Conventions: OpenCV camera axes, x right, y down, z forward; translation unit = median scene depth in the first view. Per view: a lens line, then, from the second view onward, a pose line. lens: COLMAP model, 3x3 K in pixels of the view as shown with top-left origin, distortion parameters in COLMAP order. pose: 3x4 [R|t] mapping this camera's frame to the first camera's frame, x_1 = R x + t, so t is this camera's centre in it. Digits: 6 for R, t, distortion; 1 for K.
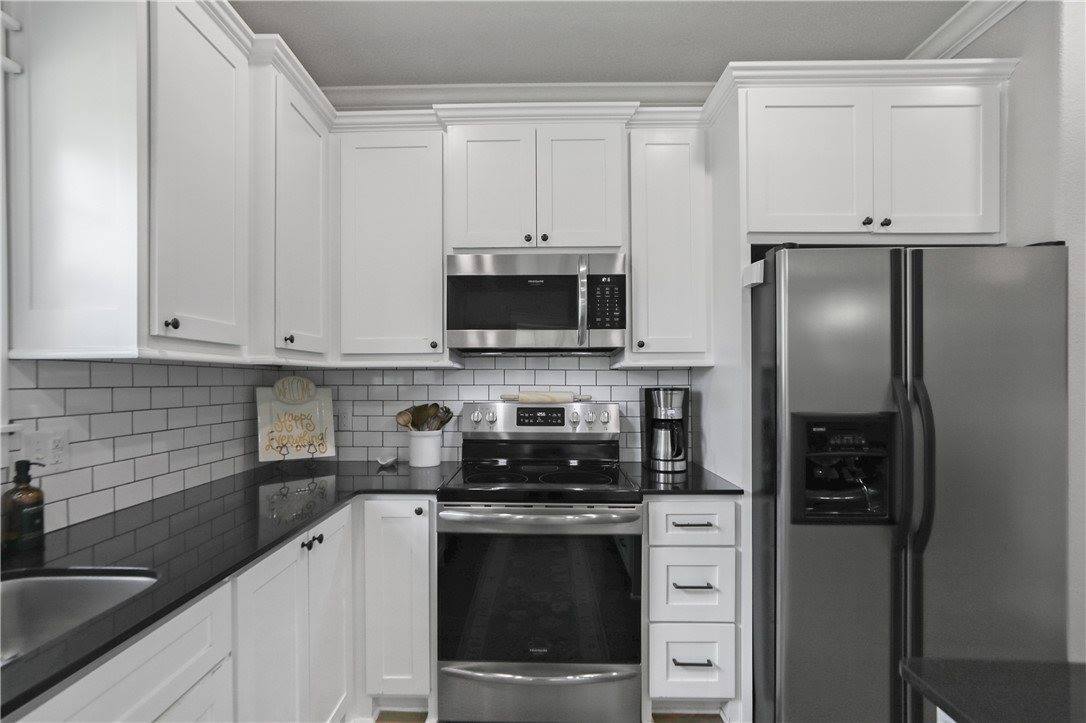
lens RADIAL K [[495.0, 0, 527.7], [0, 495.0, 372.9], [0, 0, 1]] dist [-0.010641, 0.000392]
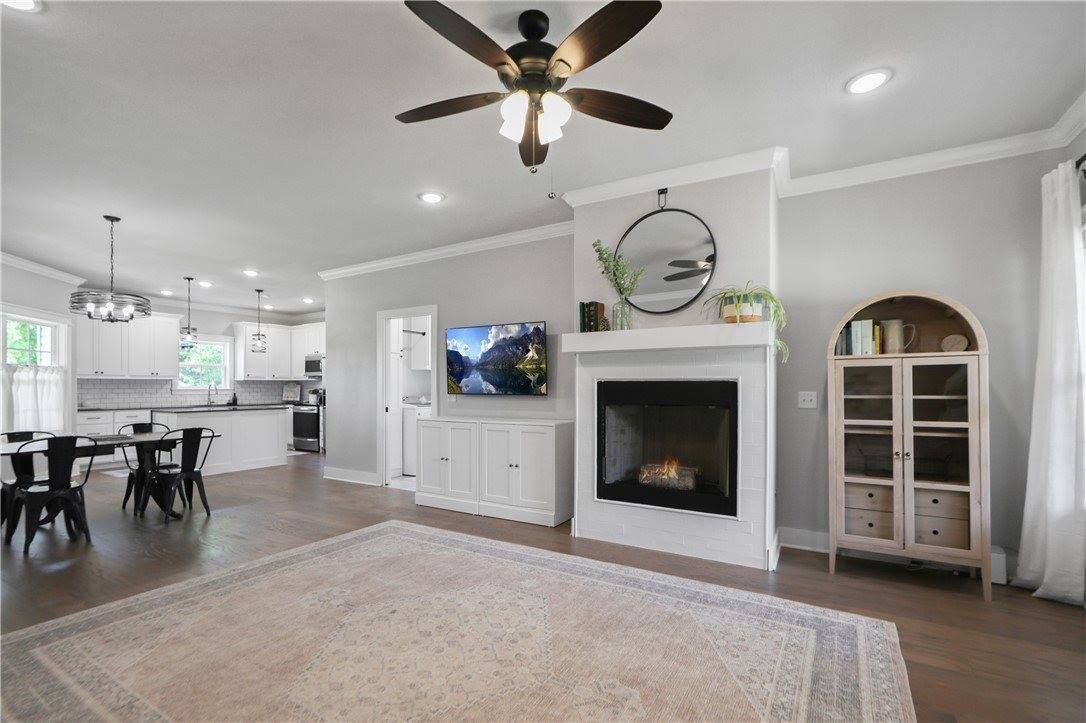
lens RADIAL K [[497.6, 0, 527.6], [0, 497.6, 387.7], [0, 0, 1]] dist [-0.005150, 0.000319]
pose [[0.860724, -0.004905, -0.509049, 3.950416], [0.011220, 0.999893, 0.009336, 0.038052], [0.508949, -0.013747, 0.860687, -1.937287]]
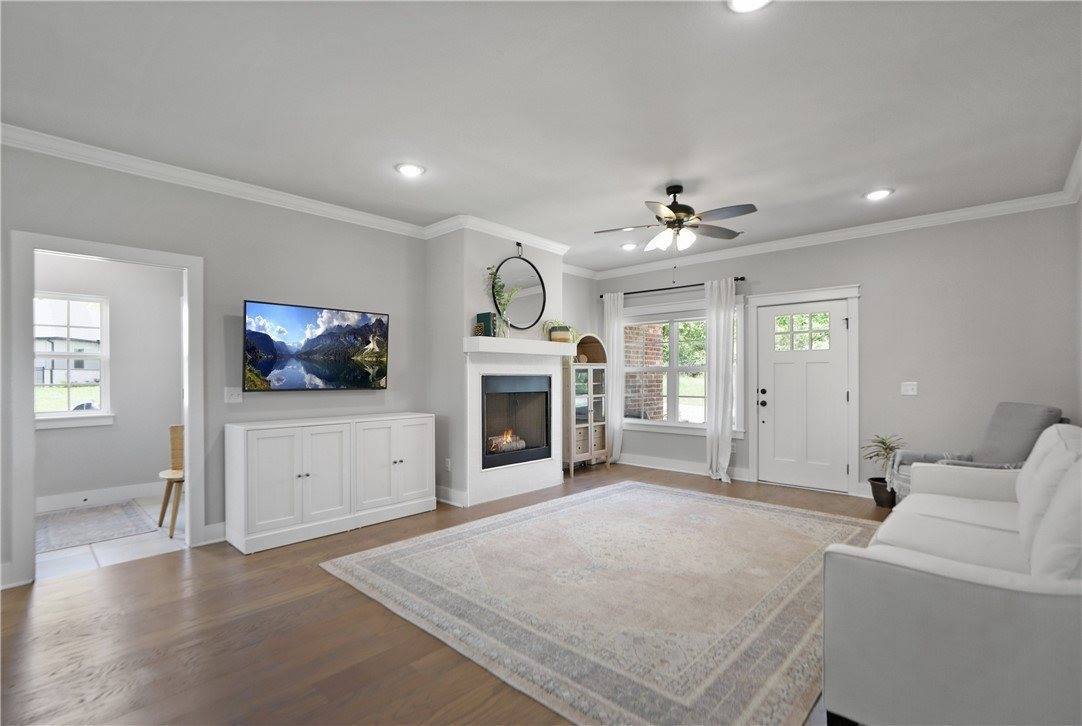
lens RADIAL K [[500.7, 0, 527.8], [0, 500.7, 375.9], [0, 0, 1]] dist [-0.018324, 0.000184]
pose [[0.671669, -0.004913, 0.740835, 1.685774], [-0.000761, 0.999973, 0.007321, 0.018371], [-0.740851, -0.005482, 0.671647, -1.934494]]
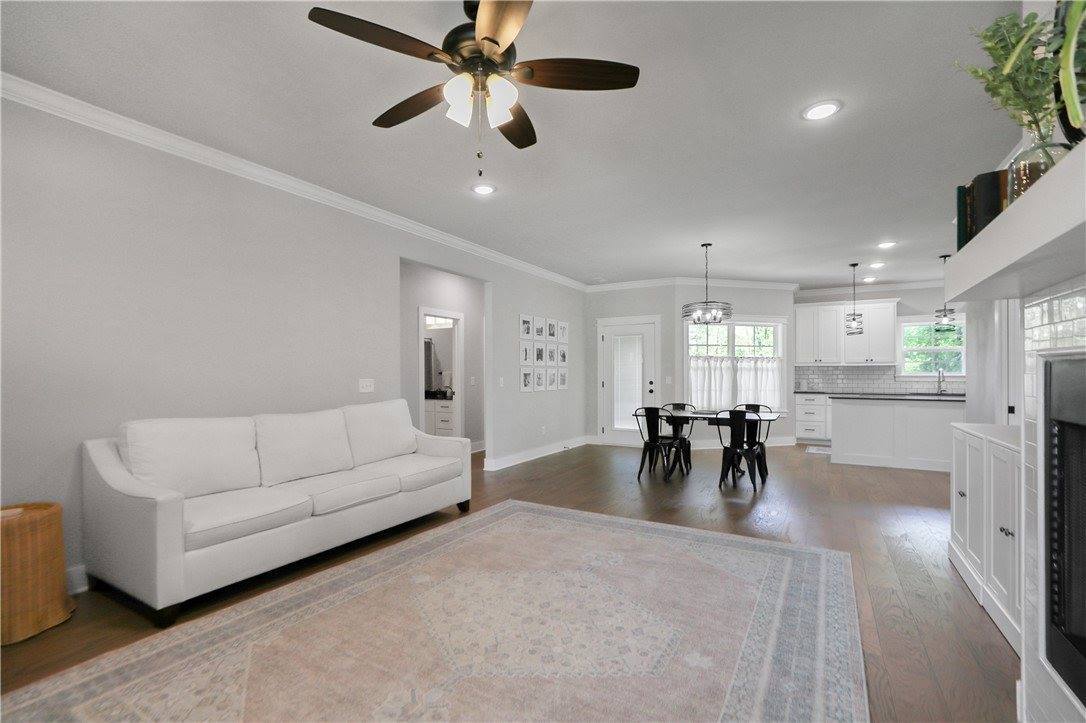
lens RADIAL K [[495.0, 0, 527.7], [0, 495.0, 372.9], [0, 0, 1]] dist [-0.010641, 0.000392]
pose [[-0.494589, -0.004649, -0.869115, 4.242708], [0.009022, 0.999904, -0.010483, 0.049678], [0.869080, -0.013026, -0.494500, -0.532973]]
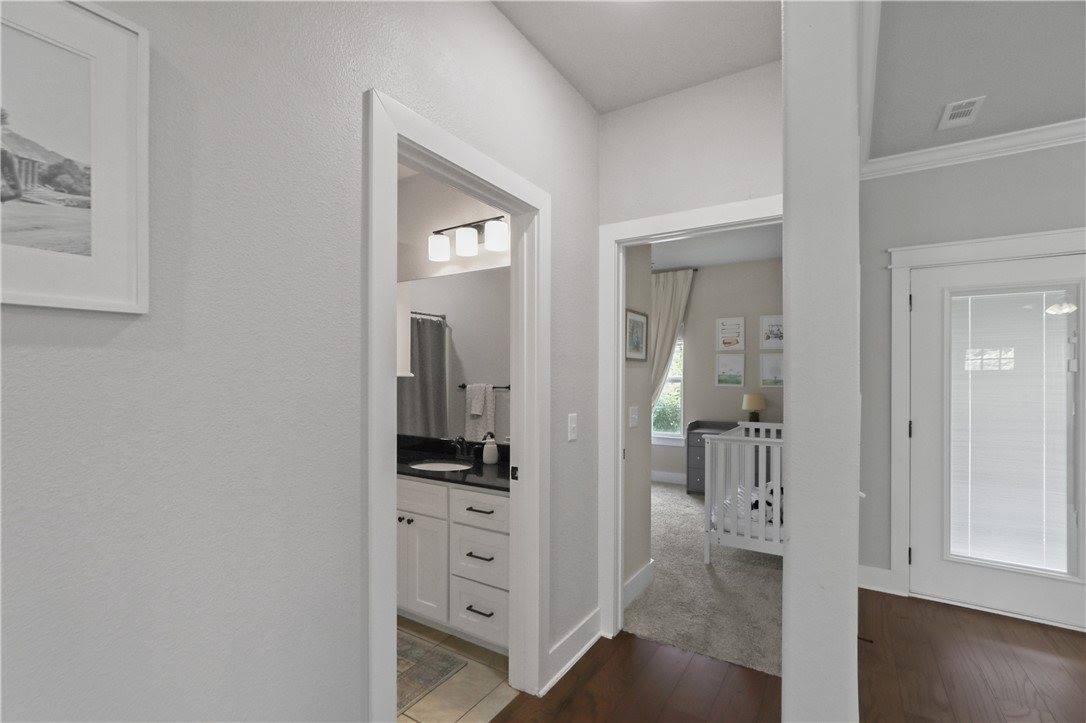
lens RADIAL K [[492.6, 0, 527.7], [0, 492.6, 380.8], [0, 0, 1]] dist [-0.012186, 0.000796]
pose [[-0.525499, -0.001465, -0.850793, 2.275893], [0.002057, 0.999993, -0.002992, -0.039485], [0.850792, -0.003322, -0.525493, -2.190286]]
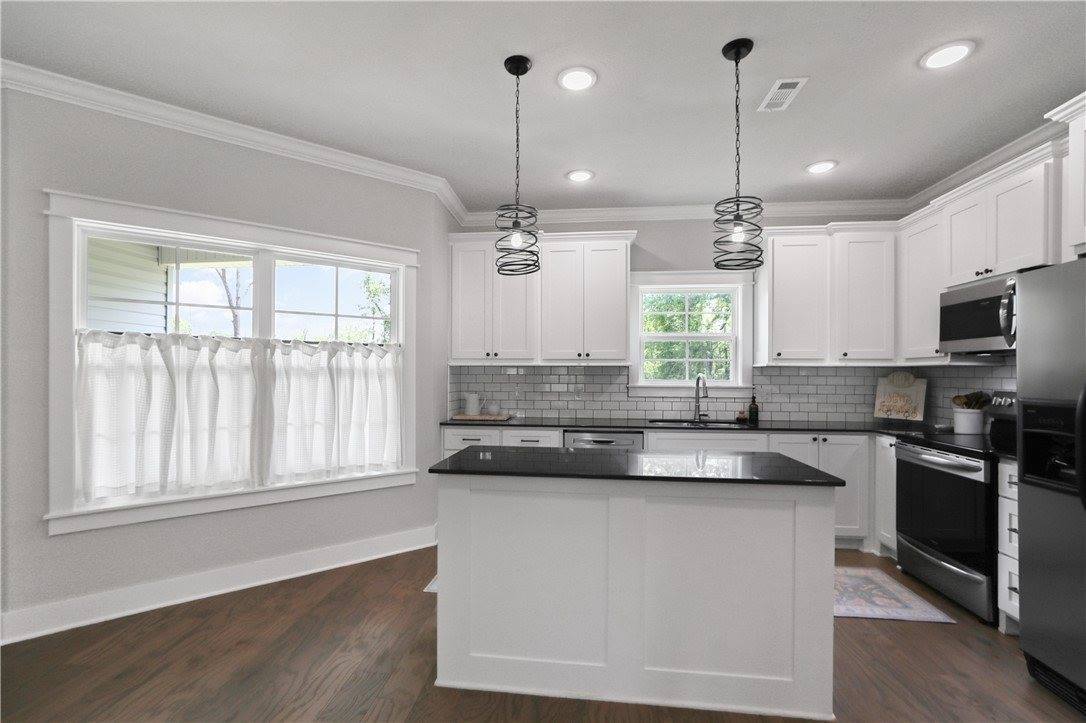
lens RADIAL K [[495.0, 0, 527.7], [0, 495.0, 372.9], [0, 0, 1]] dist [-0.010641, 0.000392]
pose [[-0.100926, -0.000949, -0.994894, 1.466153], [0.007115, 0.999973, -0.001675, 0.005185], [0.994869, -0.007248, -0.100916, -0.132535]]
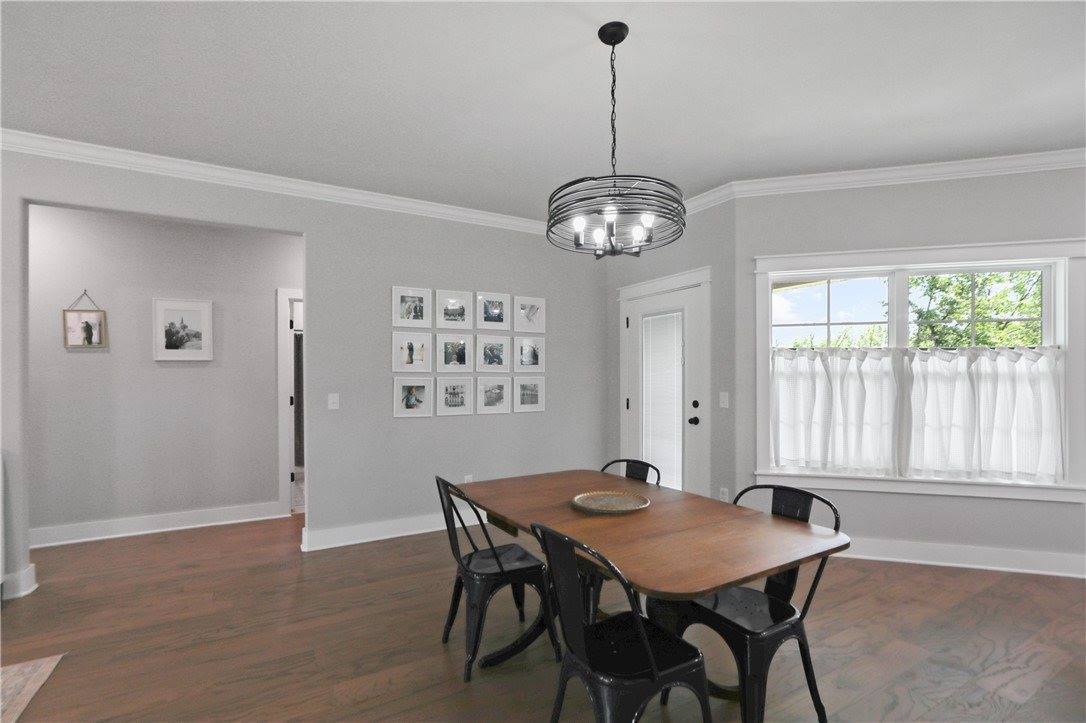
lens RADIAL K [[492.6, 0, 527.7], [0, 492.6, 380.8], [0, 0, 1]] dist [-0.012186, 0.000796]
pose [[-0.860042, 0.006312, -0.510184, 2.009718], [0.006518, 0.999978, 0.001384, -0.002441], [0.510182, -0.002135, -0.860064, -0.278947]]
